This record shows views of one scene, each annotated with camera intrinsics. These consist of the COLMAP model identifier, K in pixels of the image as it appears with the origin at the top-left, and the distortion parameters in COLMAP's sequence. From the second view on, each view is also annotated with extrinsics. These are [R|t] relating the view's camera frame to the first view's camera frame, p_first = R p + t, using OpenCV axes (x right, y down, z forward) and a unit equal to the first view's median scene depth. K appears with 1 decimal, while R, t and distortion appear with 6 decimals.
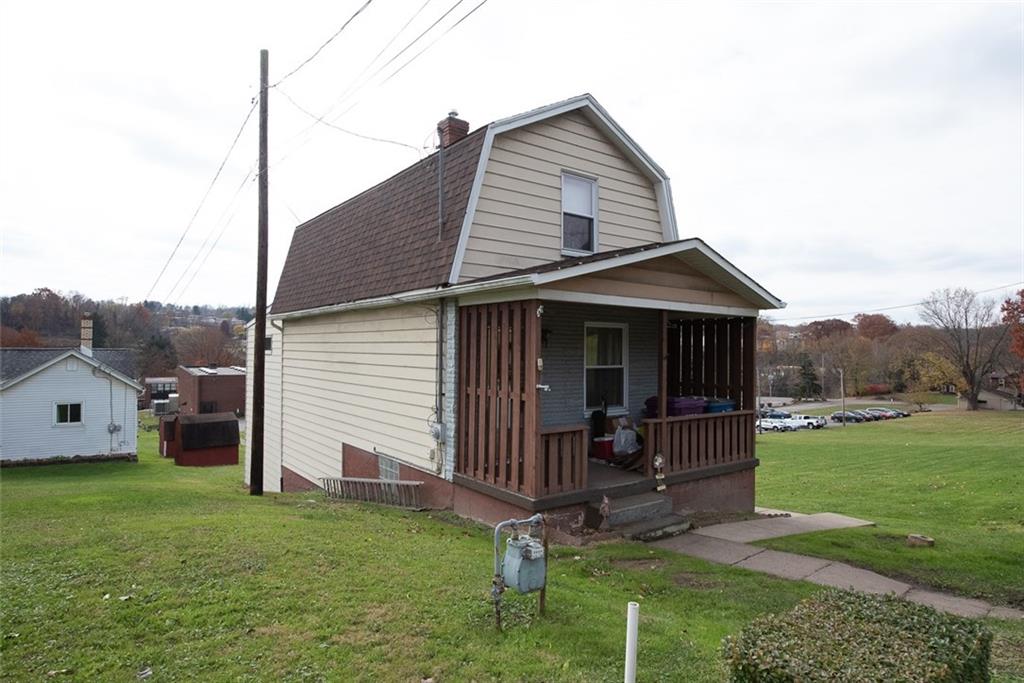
lens RADIAL K [[590.7, 0, 511.9], [0, 590.7, 340.0], [0, 0, 1]] dist [0.006273, 0.000548]
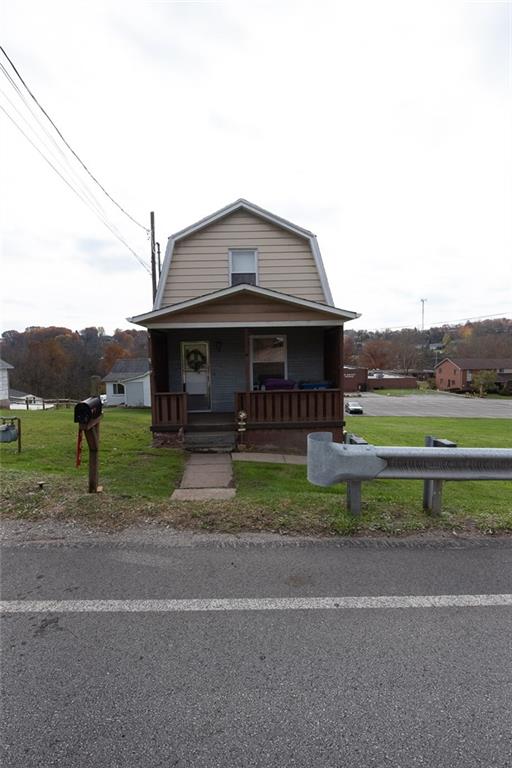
lens RADIAL K [[373.5, 0, 255.7], [0, 373.5, 387.5], [0, 0, 1]] dist [-0.000239, 0.000000]
pose [[0.812653, 0.022903, -0.582298, 0.803059], [0.039189, 0.994818, 0.093821, 0.018840], [0.581429, -0.099064, 0.807544, 0.116905]]
